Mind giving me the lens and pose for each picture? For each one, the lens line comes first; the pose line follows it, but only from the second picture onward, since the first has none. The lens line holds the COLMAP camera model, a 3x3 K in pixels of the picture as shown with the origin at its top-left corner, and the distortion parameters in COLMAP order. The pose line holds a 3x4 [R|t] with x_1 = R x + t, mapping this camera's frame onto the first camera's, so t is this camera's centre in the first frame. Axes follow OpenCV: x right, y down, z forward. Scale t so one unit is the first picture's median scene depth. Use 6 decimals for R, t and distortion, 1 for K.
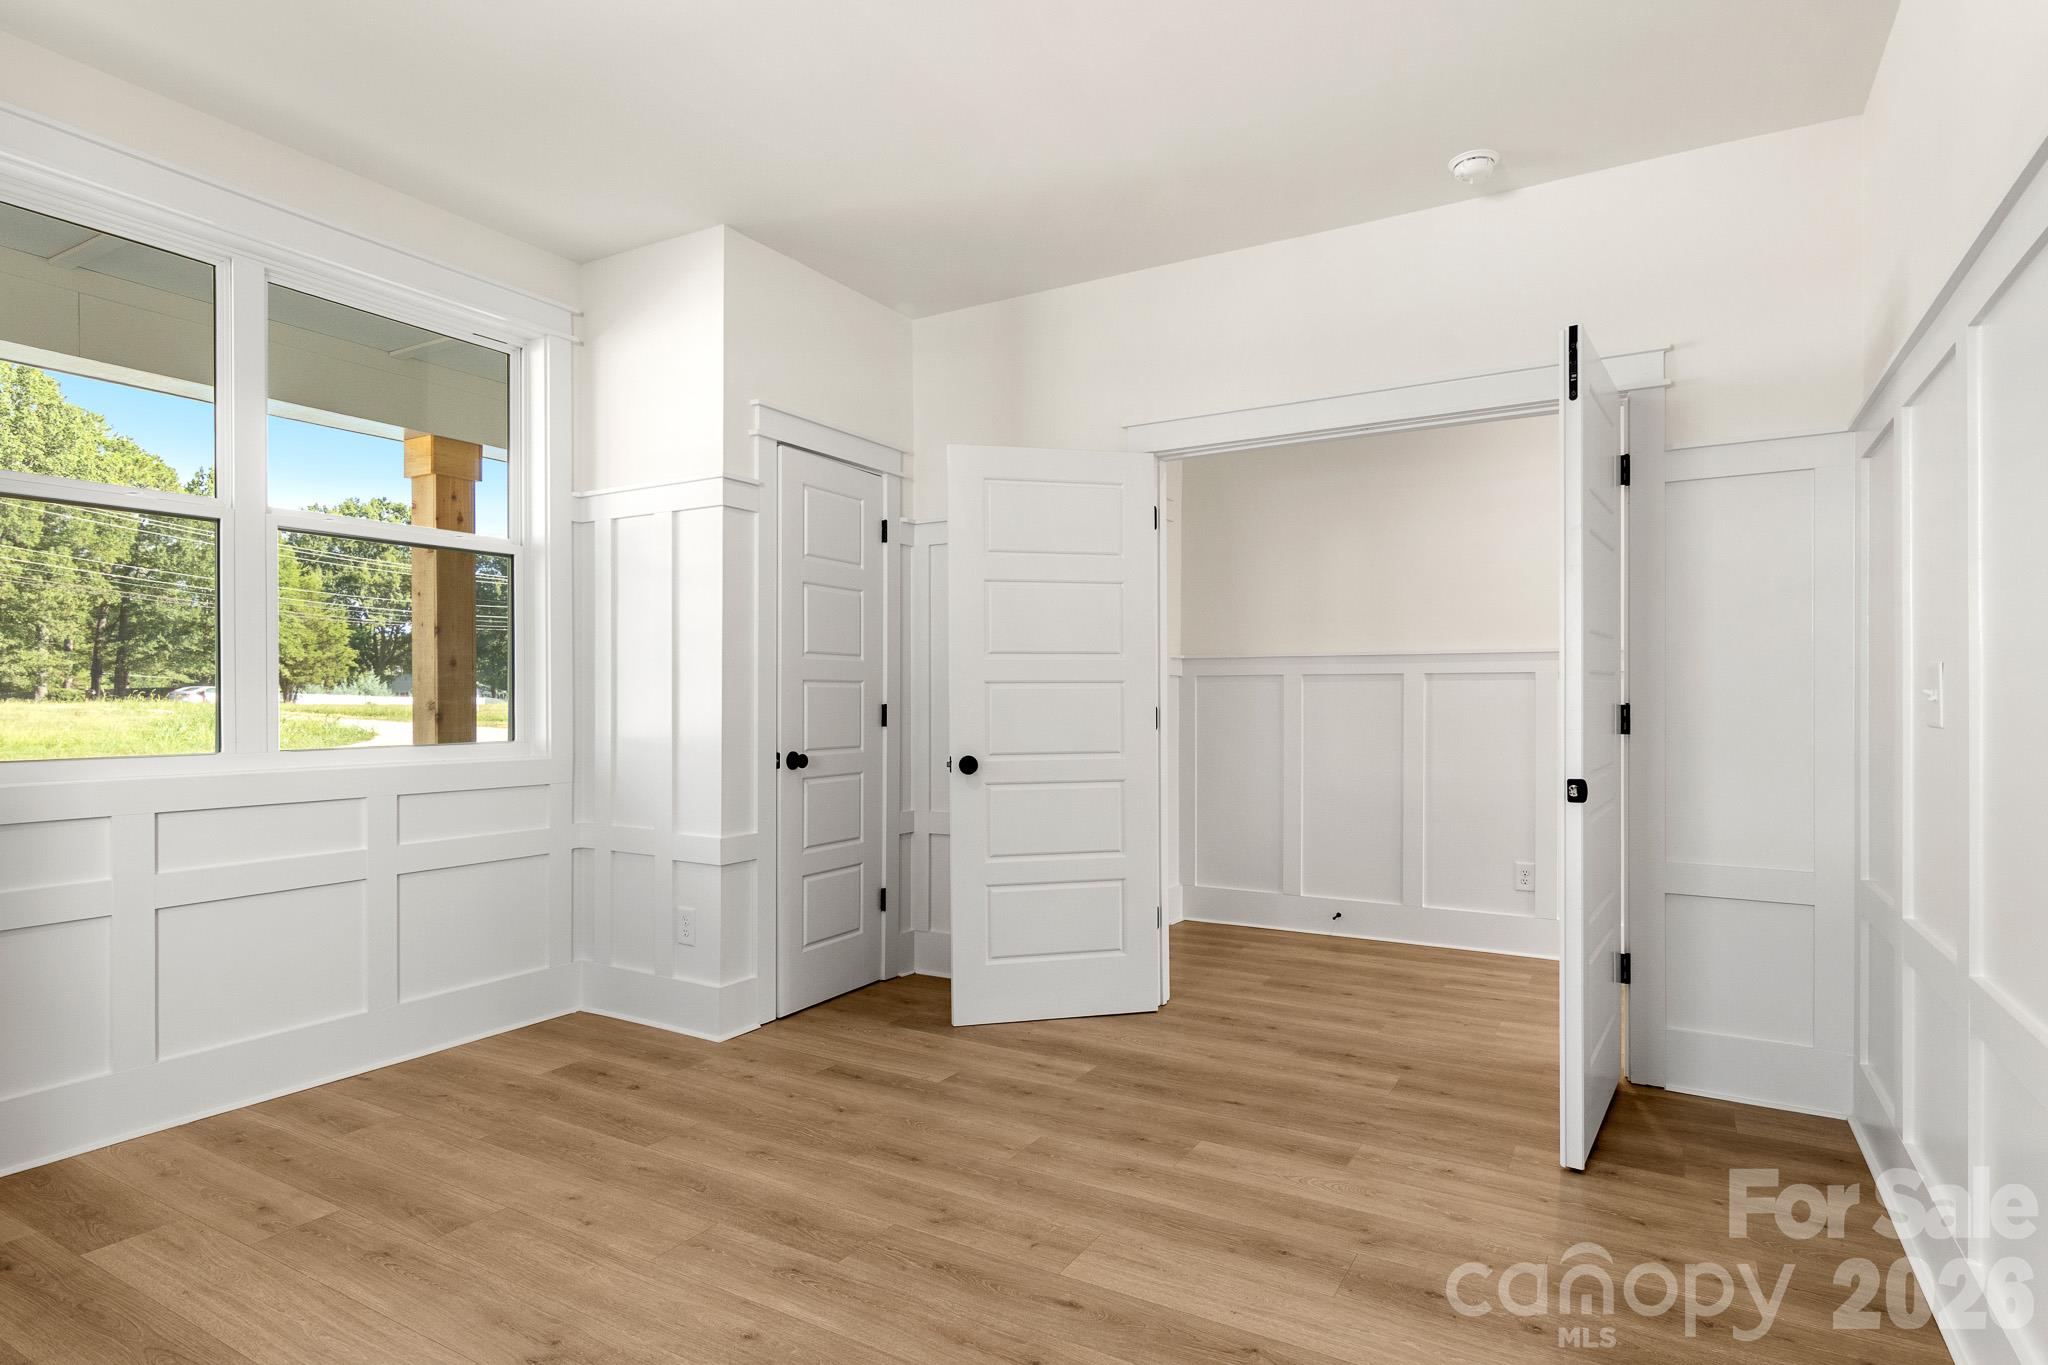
lens RADIAL K [[1075.7, 0, 1024.0], [0, 1075.7, 682.5], [0, 0, 1]] dist [-0.000284, 0.000526]
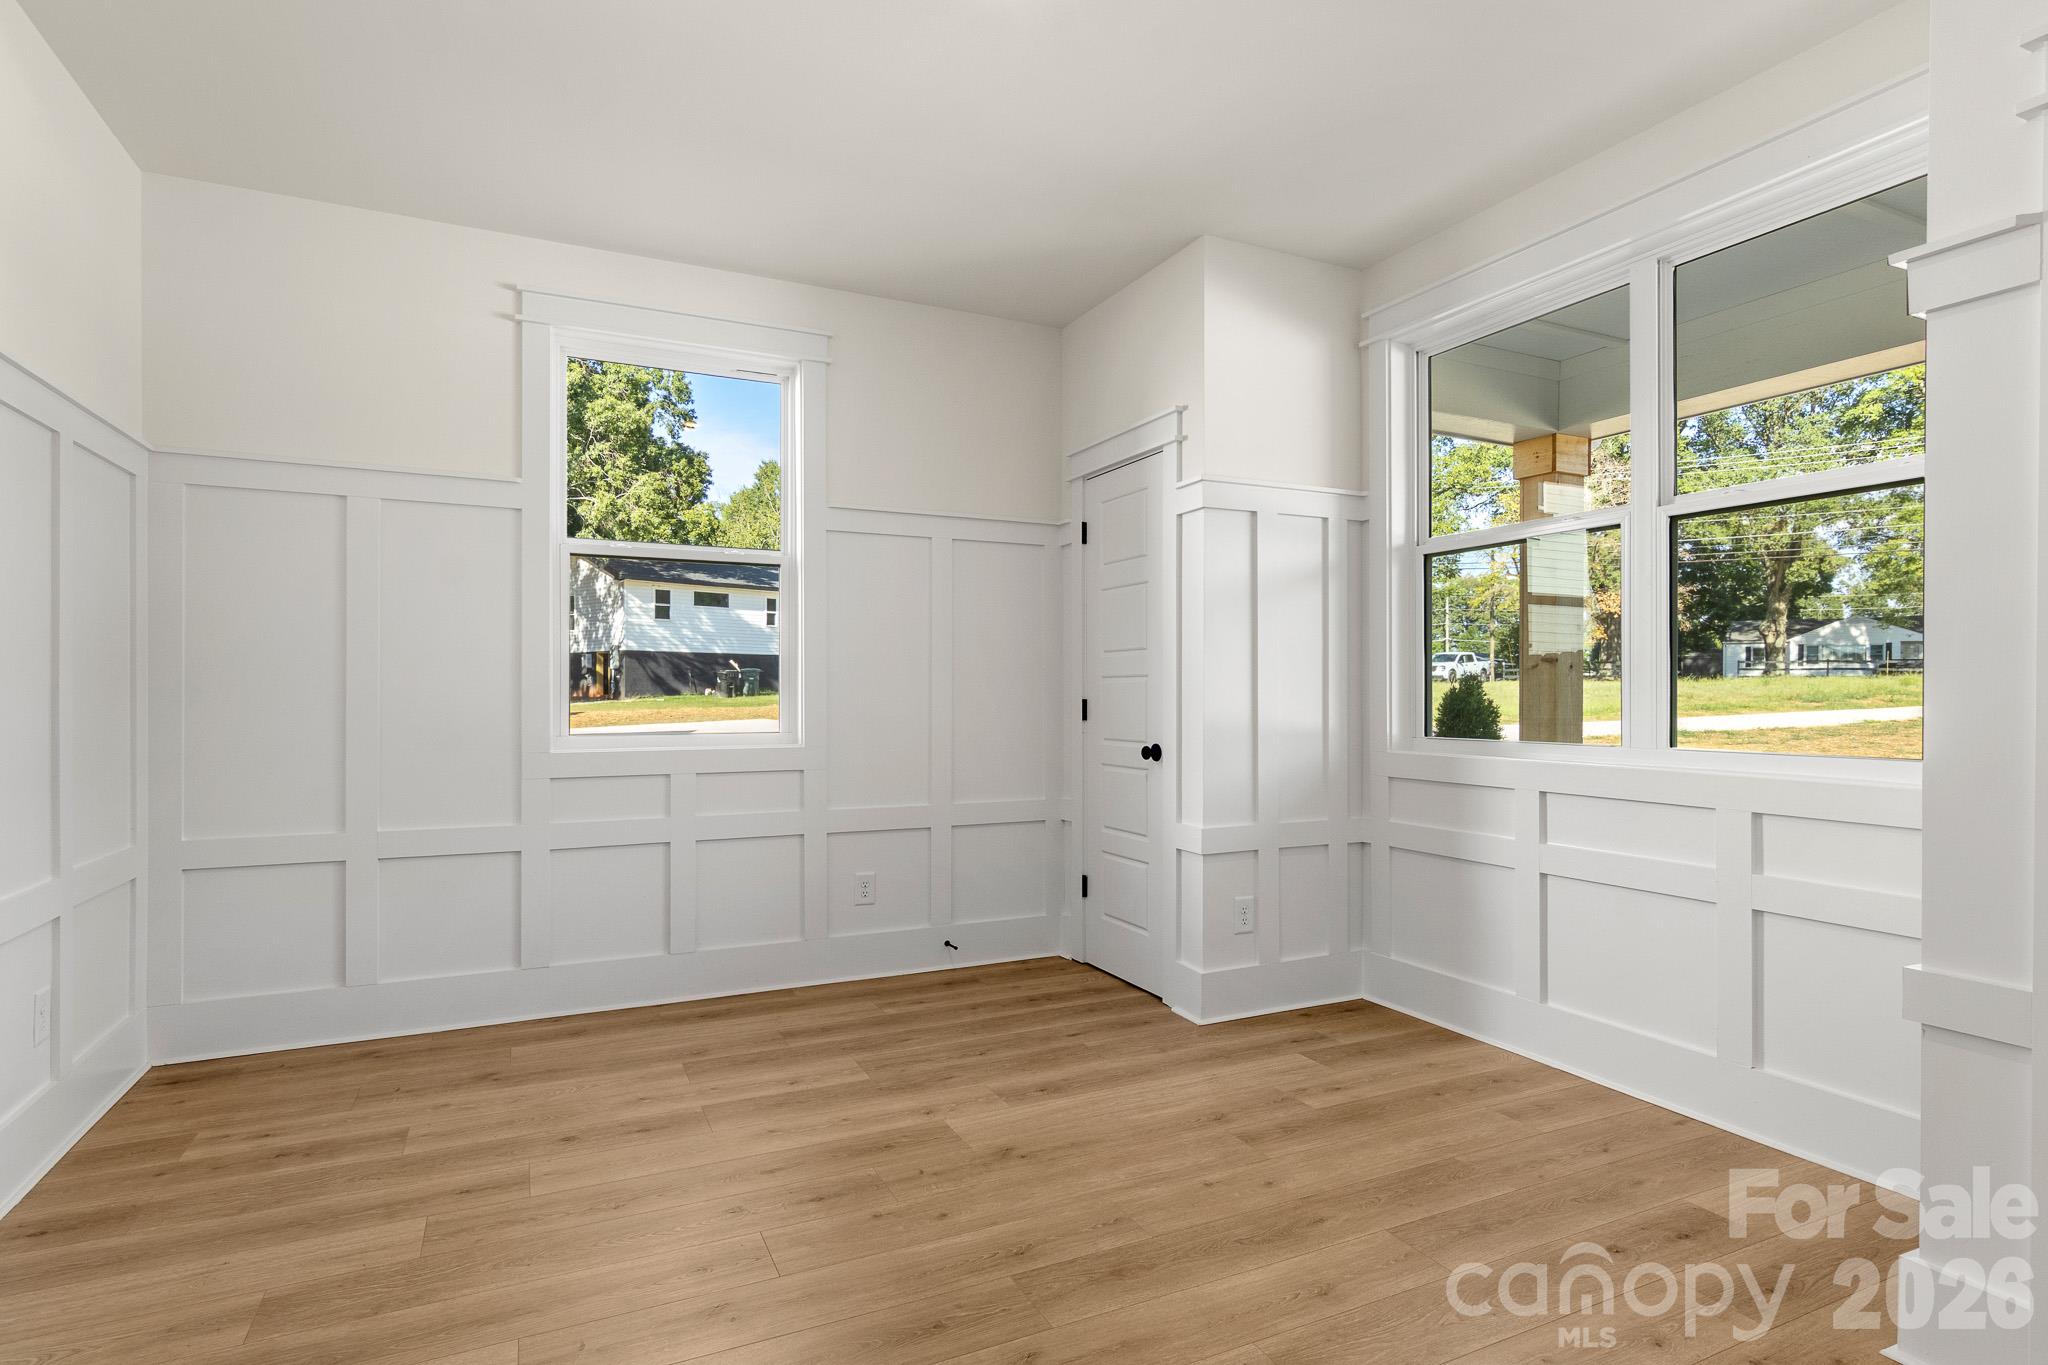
lens RADIAL K [[1075.7, 0, 1024.0], [0, 1075.7, 682.5], [0, 0, 1]] dist [-0.000284, 0.000526]
pose [[-0.557752, -0.012167, -0.829918, 0.533460], [0.006291, 0.999802, -0.018885, 0.029806], [0.829984, -0.015754, -0.557565, 1.347206]]
